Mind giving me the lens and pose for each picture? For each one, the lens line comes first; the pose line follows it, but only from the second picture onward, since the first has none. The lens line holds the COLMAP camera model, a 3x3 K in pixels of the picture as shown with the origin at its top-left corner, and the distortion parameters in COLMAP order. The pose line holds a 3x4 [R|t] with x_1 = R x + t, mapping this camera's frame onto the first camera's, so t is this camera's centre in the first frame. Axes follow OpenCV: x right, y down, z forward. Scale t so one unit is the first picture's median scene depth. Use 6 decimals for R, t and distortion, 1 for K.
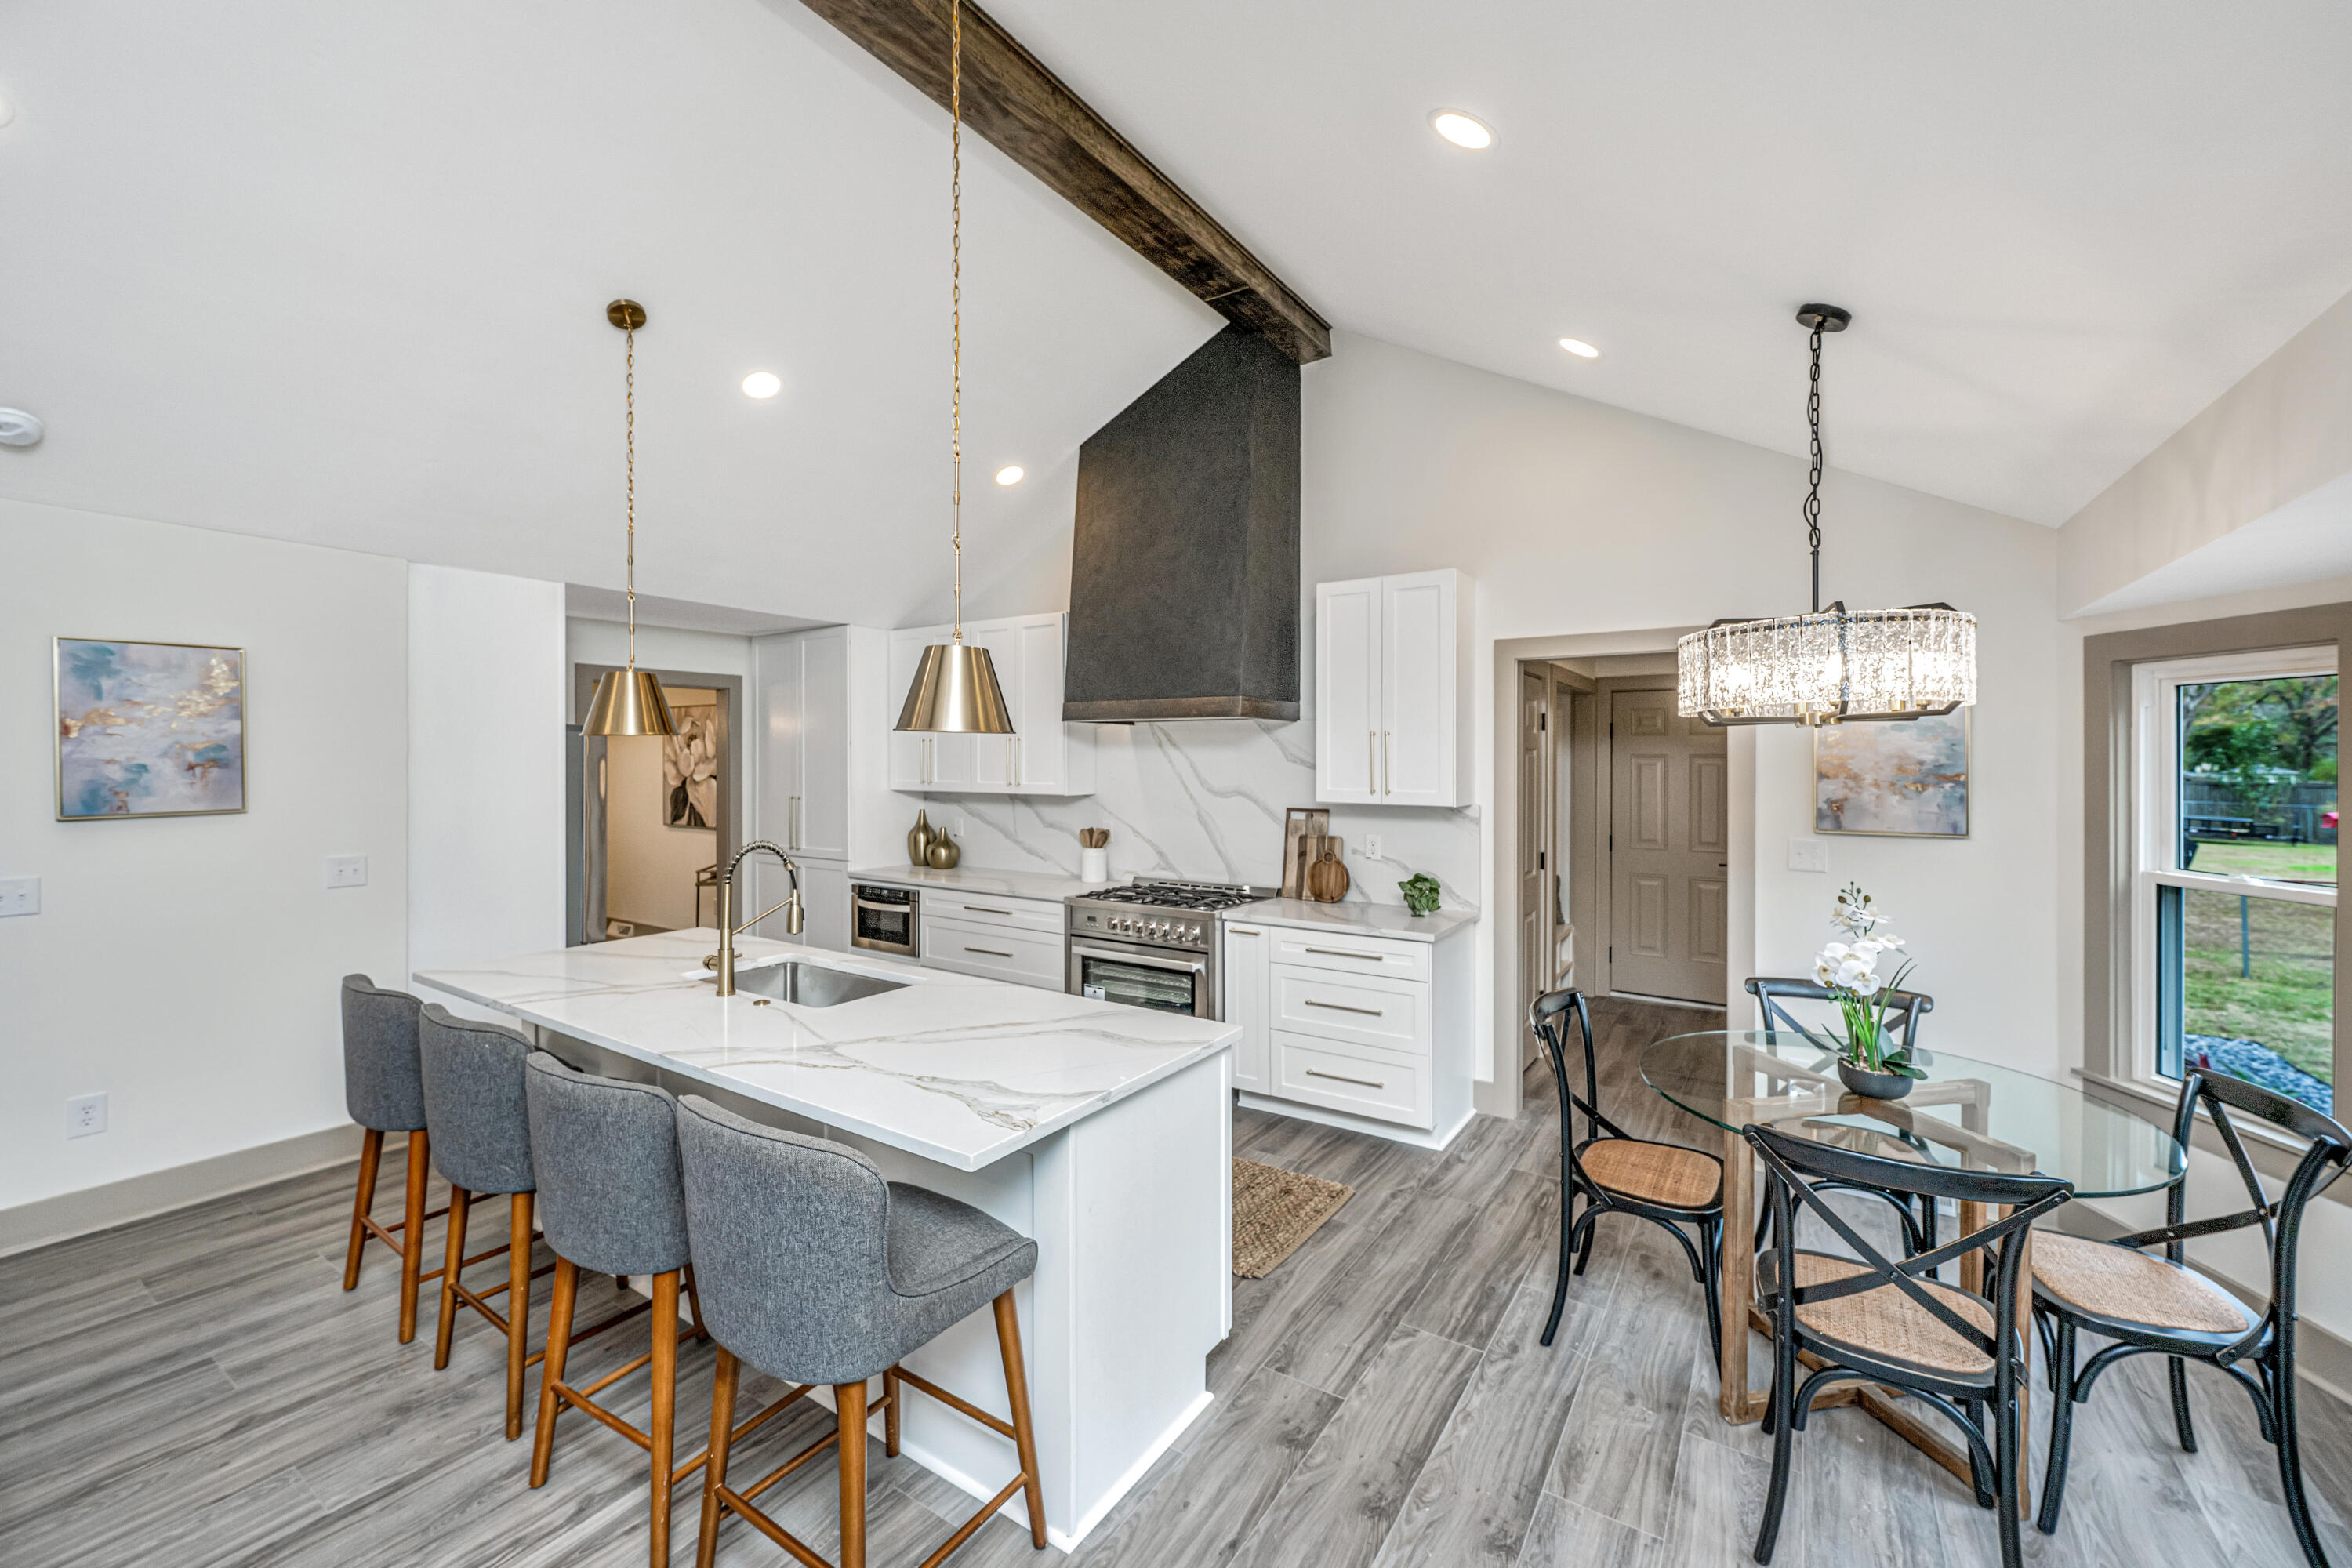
lens RADIAL K [[965.6, 0, 1185.3], [0, 965.6, 775.9], [0, 0, 1]] dist [-0.015857, -0.000167]
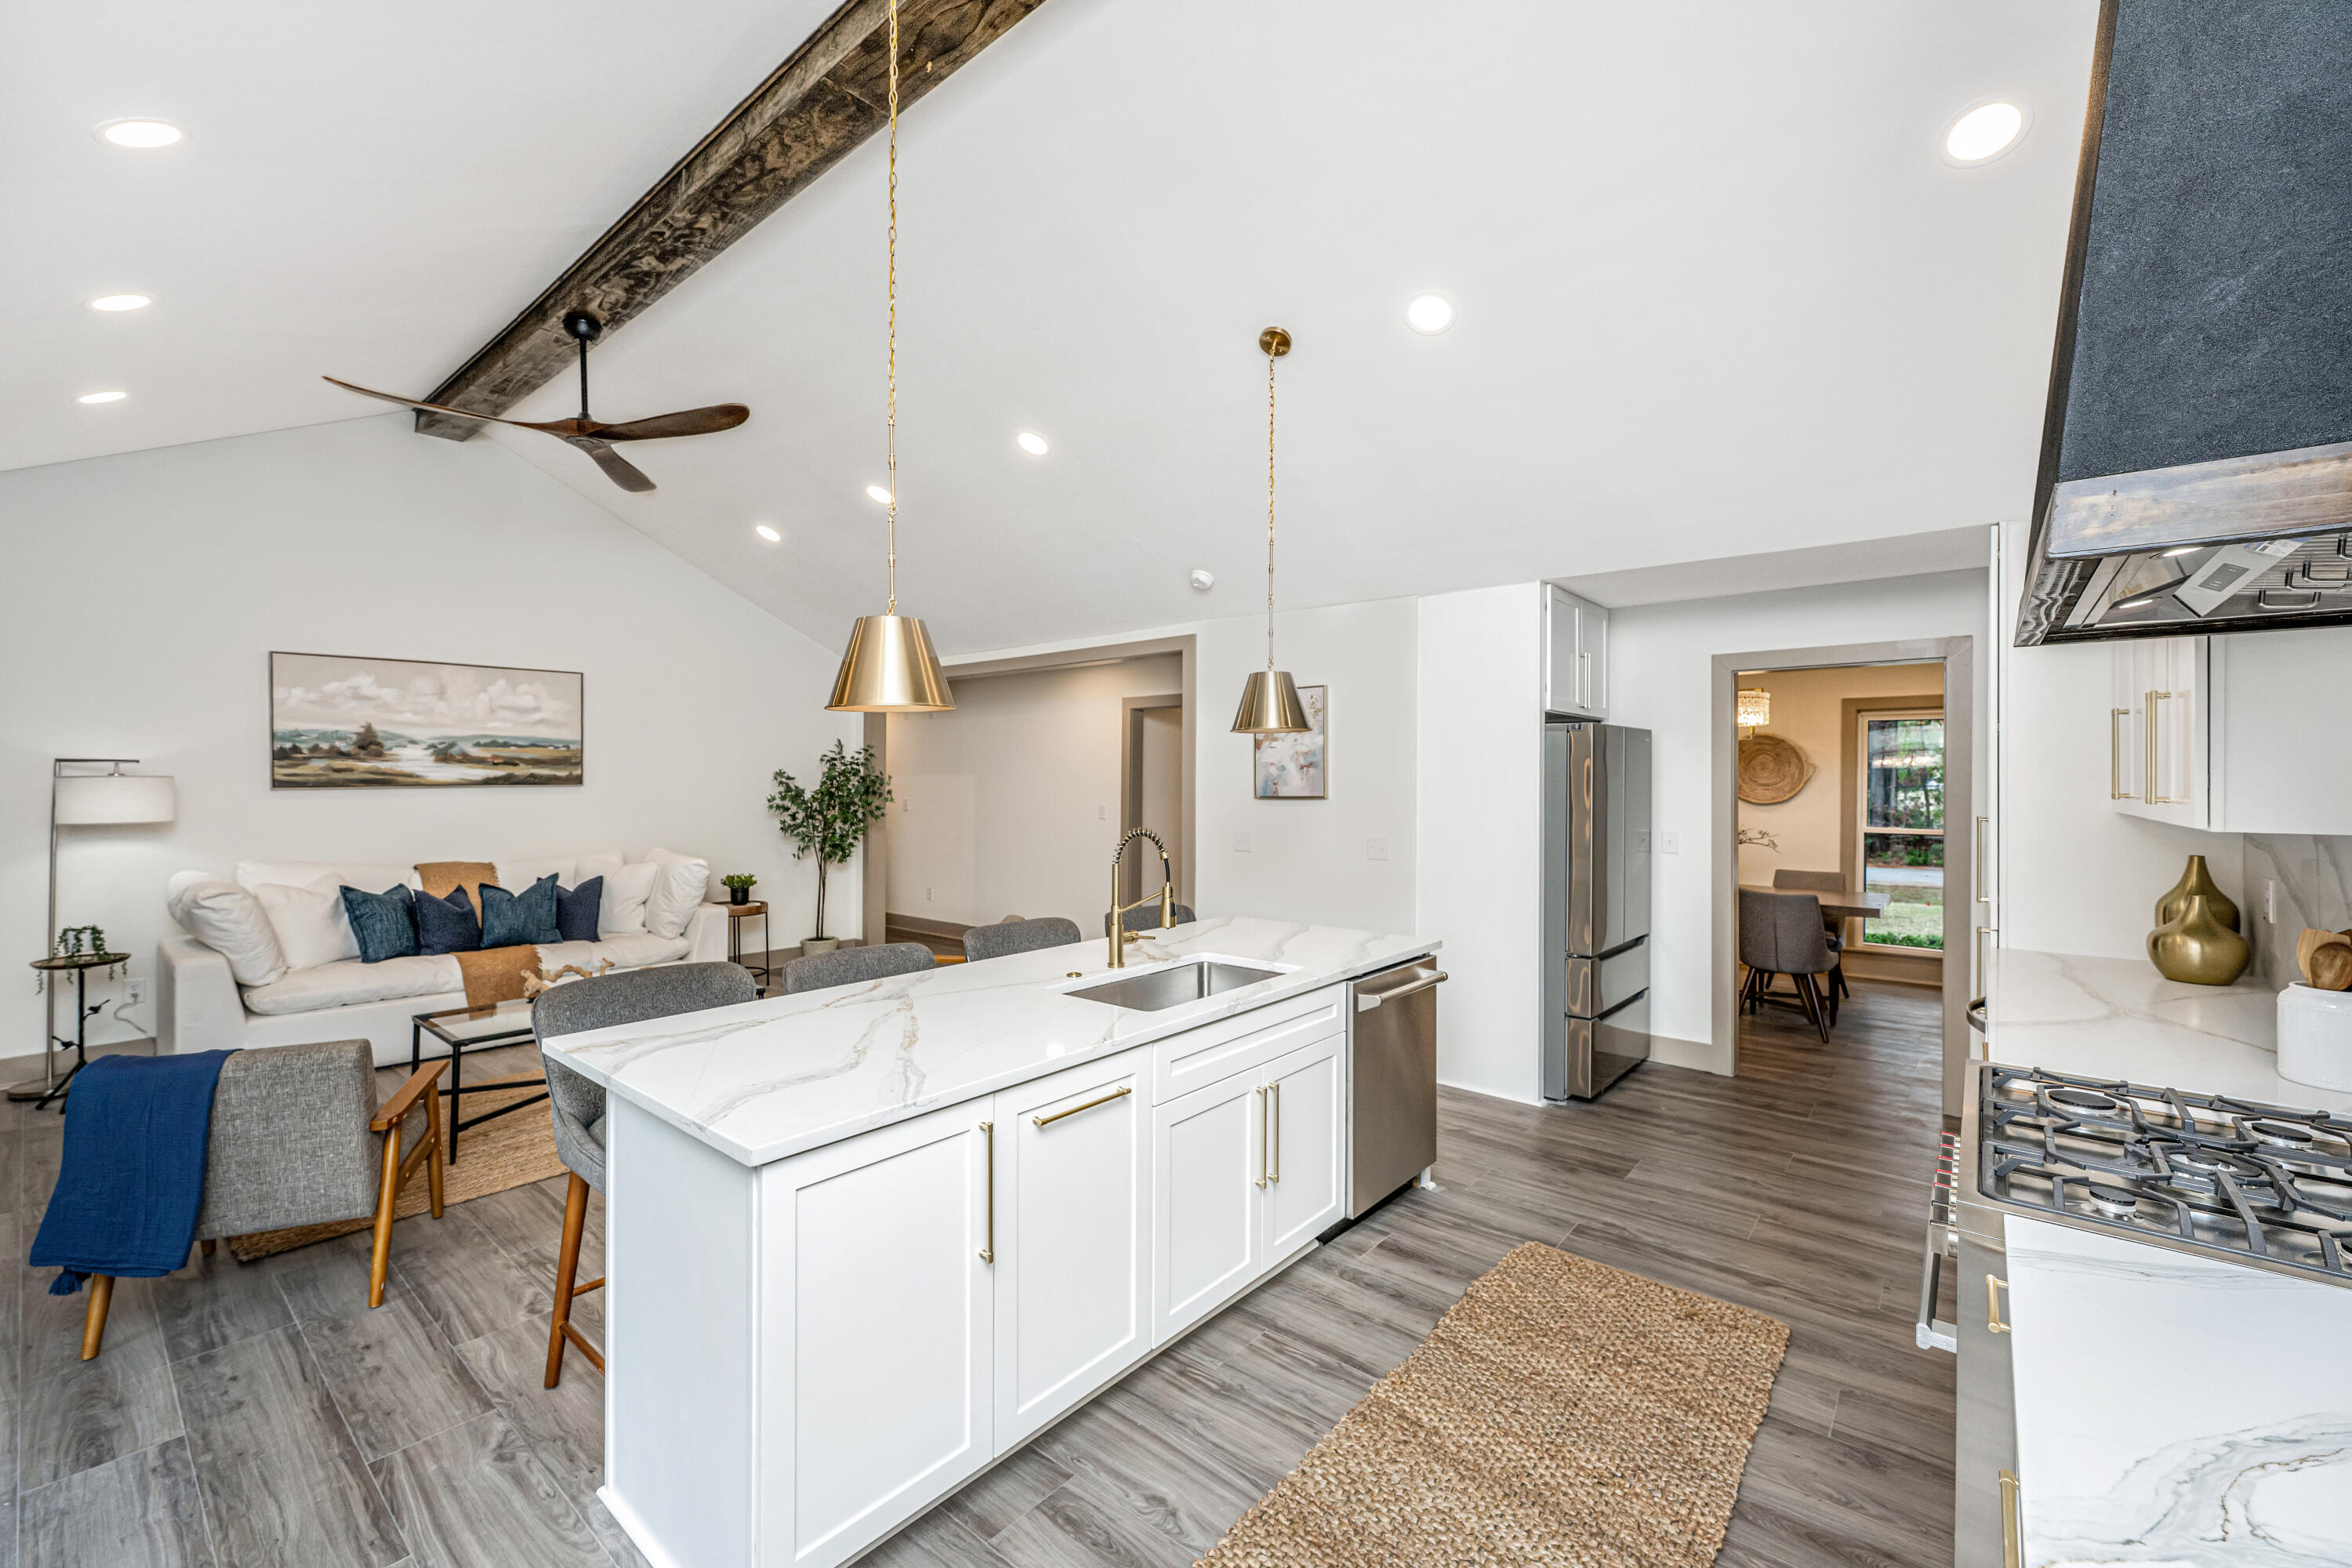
lens RADIAL K [[937.4, 0, 1167.6], [0, 937.4, 775.2], [0, 0, 1]] dist [-0.000599, -0.000040]
pose [[-0.122067, -0.005723, -0.992505, 0.388038], [-0.018073, 0.999830, -0.003543, 0.010901], [0.992357, 0.017505, -0.122149, 0.826443]]
